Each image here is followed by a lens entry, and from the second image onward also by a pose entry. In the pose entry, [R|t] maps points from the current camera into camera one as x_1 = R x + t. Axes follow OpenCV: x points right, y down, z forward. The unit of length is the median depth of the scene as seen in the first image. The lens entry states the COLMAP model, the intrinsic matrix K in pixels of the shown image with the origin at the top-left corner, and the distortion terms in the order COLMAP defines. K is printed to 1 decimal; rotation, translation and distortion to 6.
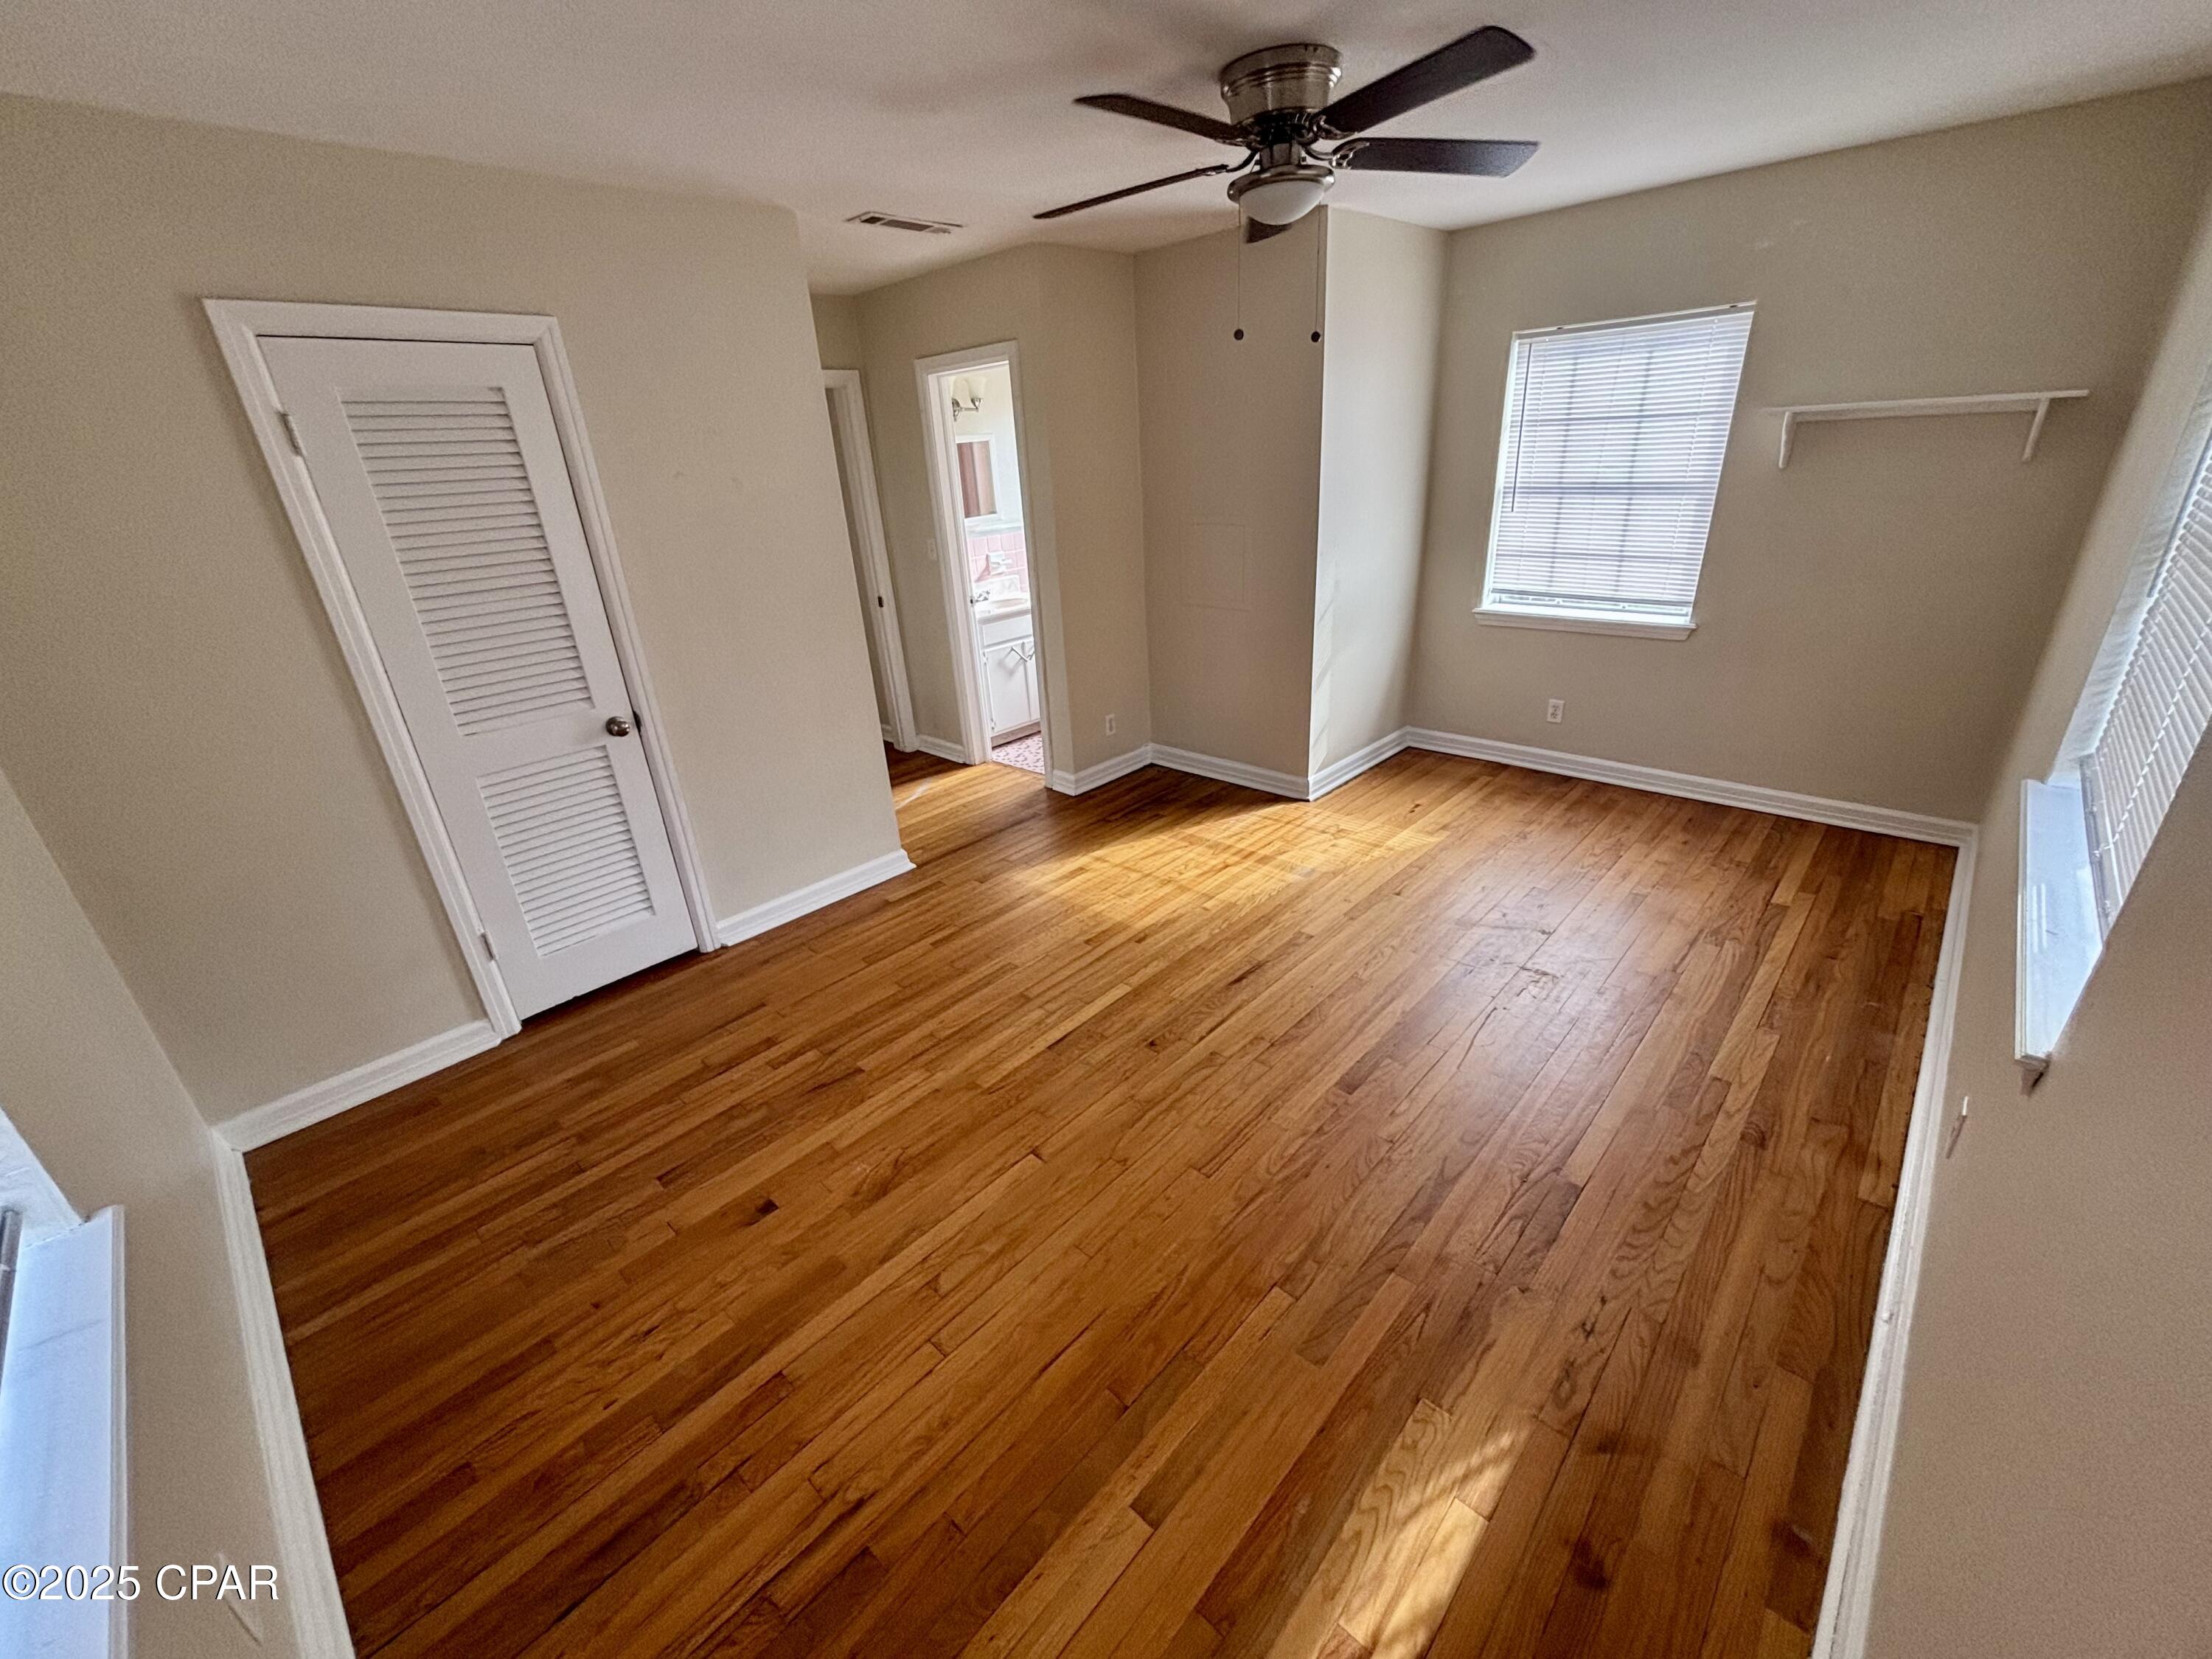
lens RADIAL K [[888.6, 0, 1109.3], [0, 888.6, 828.1], [0, 0, 1]] dist [-0.000697, 0.000184]
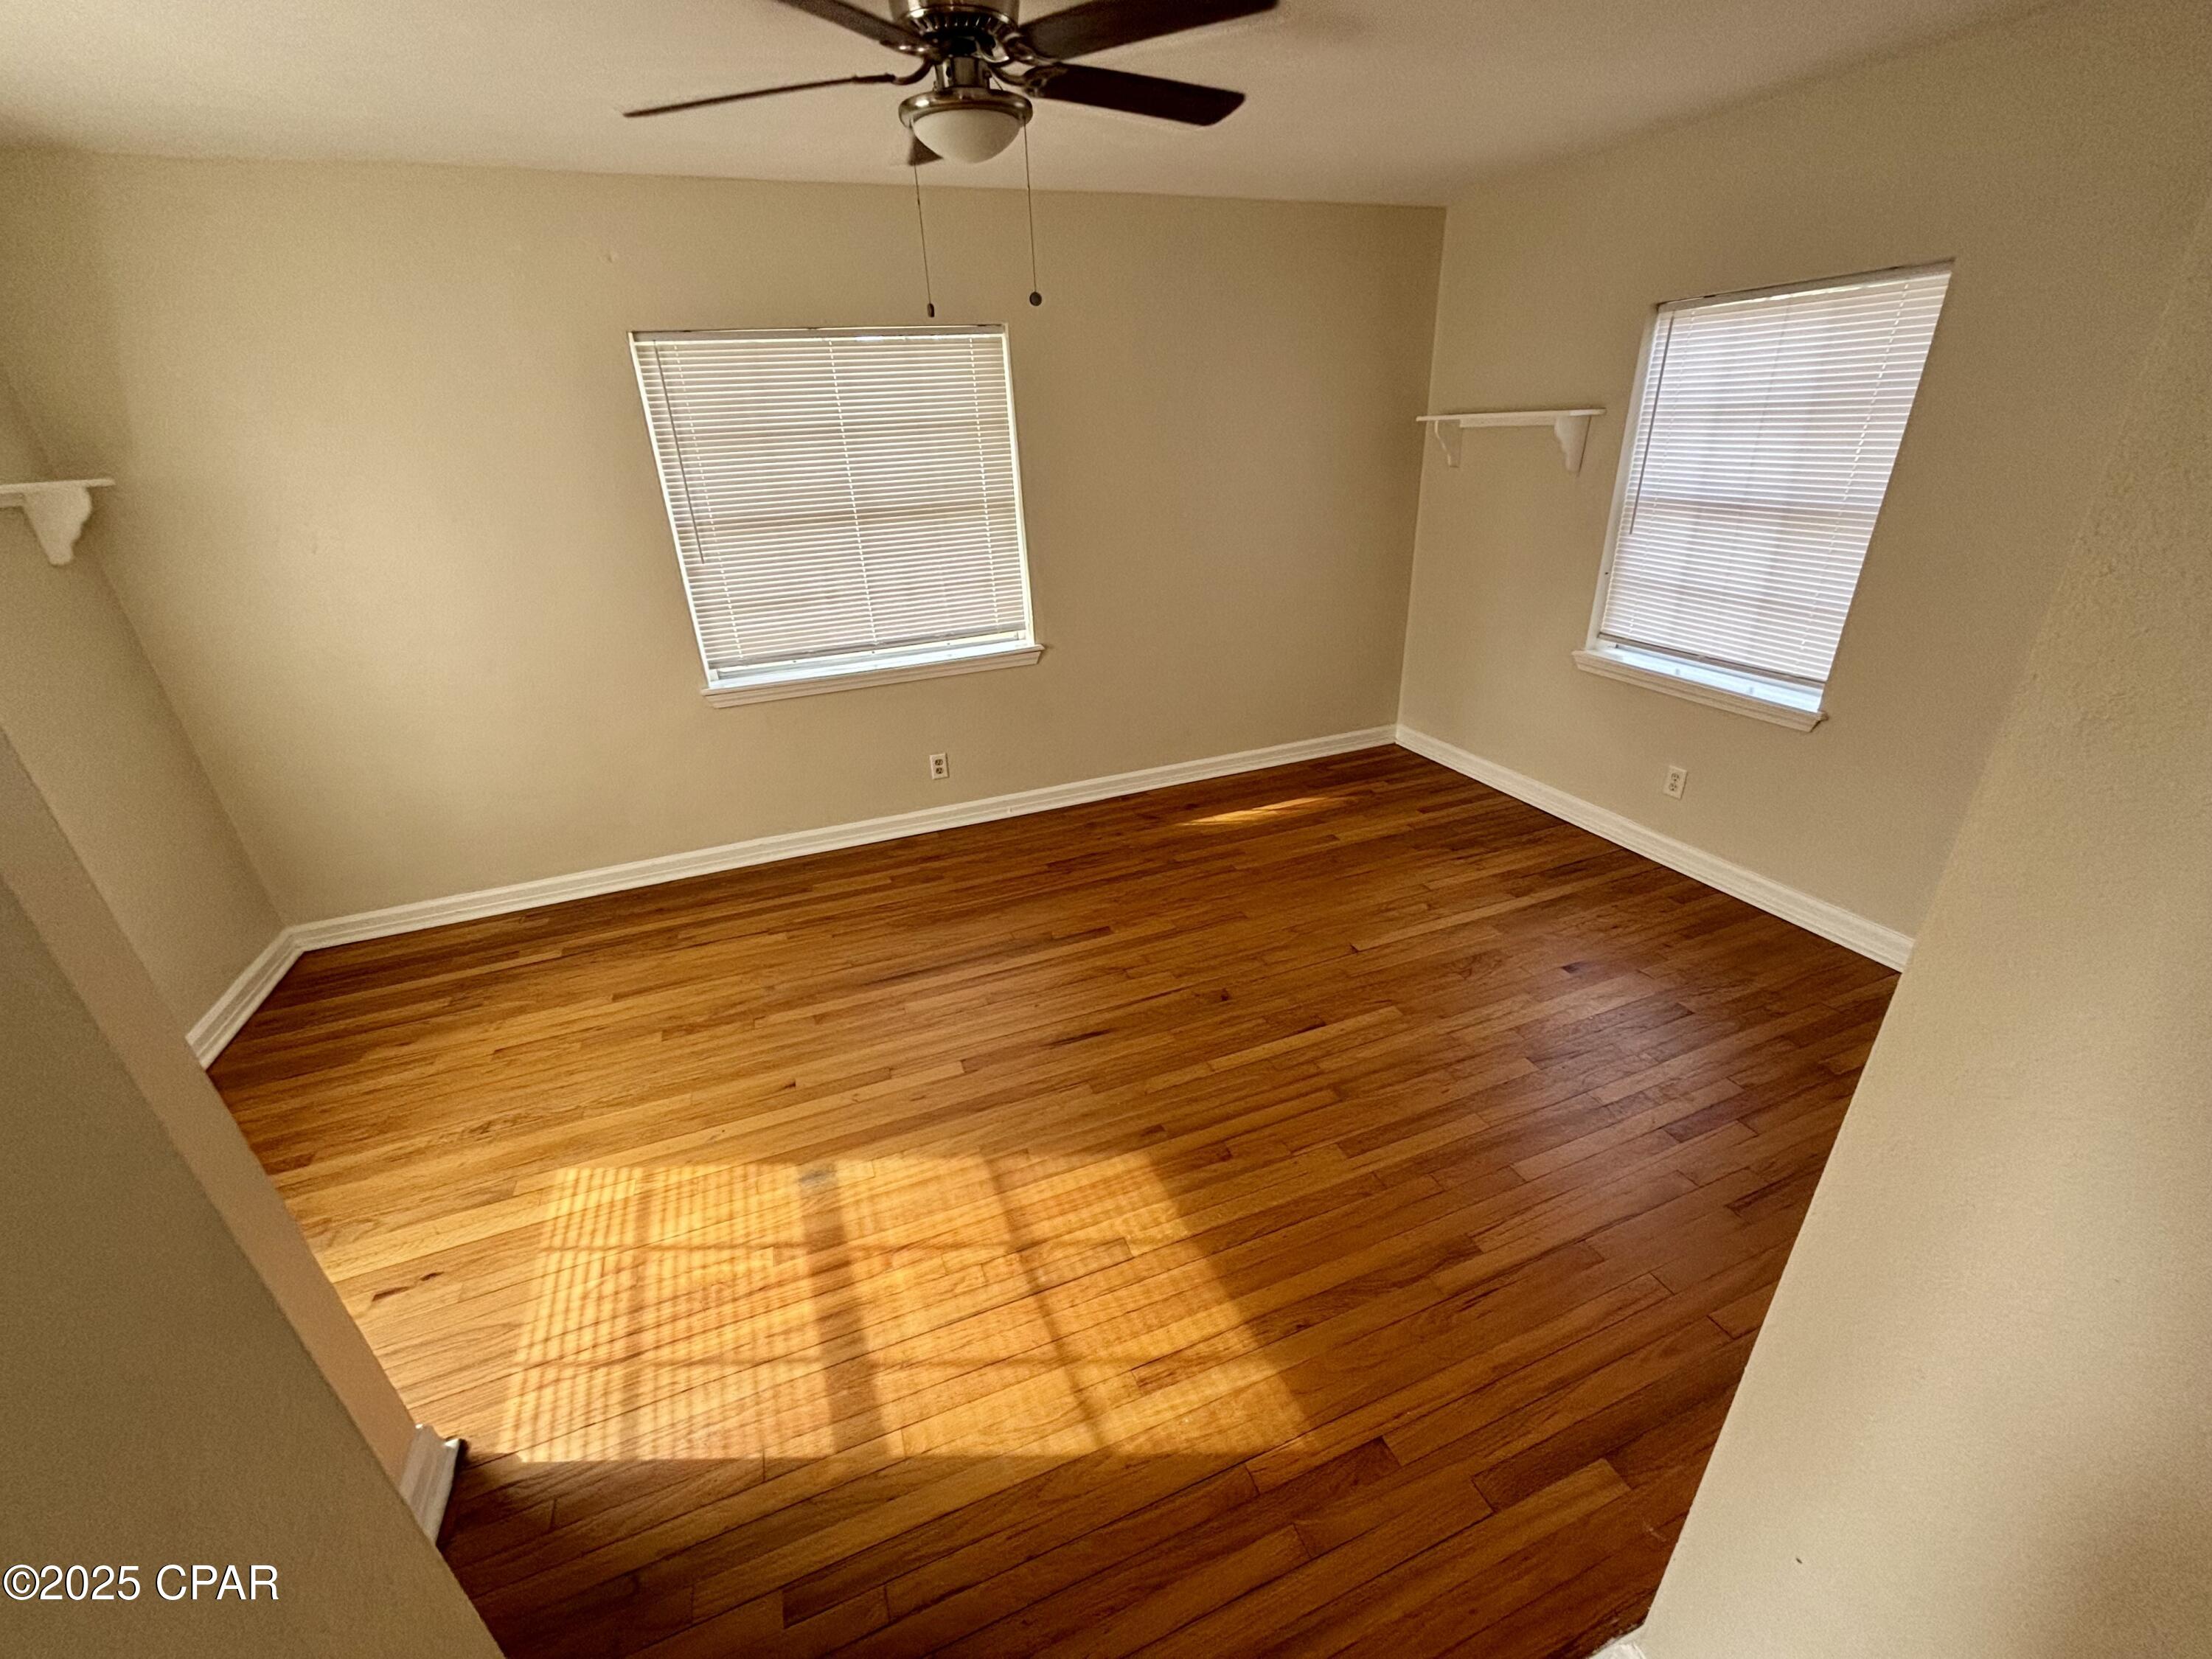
lens RADIAL K [[888.6, 0, 1109.3], [0, 888.6, 828.1], [0, 0, 1]] dist [-0.000697, 0.000184]
pose [[-0.900849, -0.080762, 0.426555, -0.232332], [0.260108, 0.686260, 0.679258, -0.572717], [-0.347585, 0.722859, -0.597209, 1.381282]]
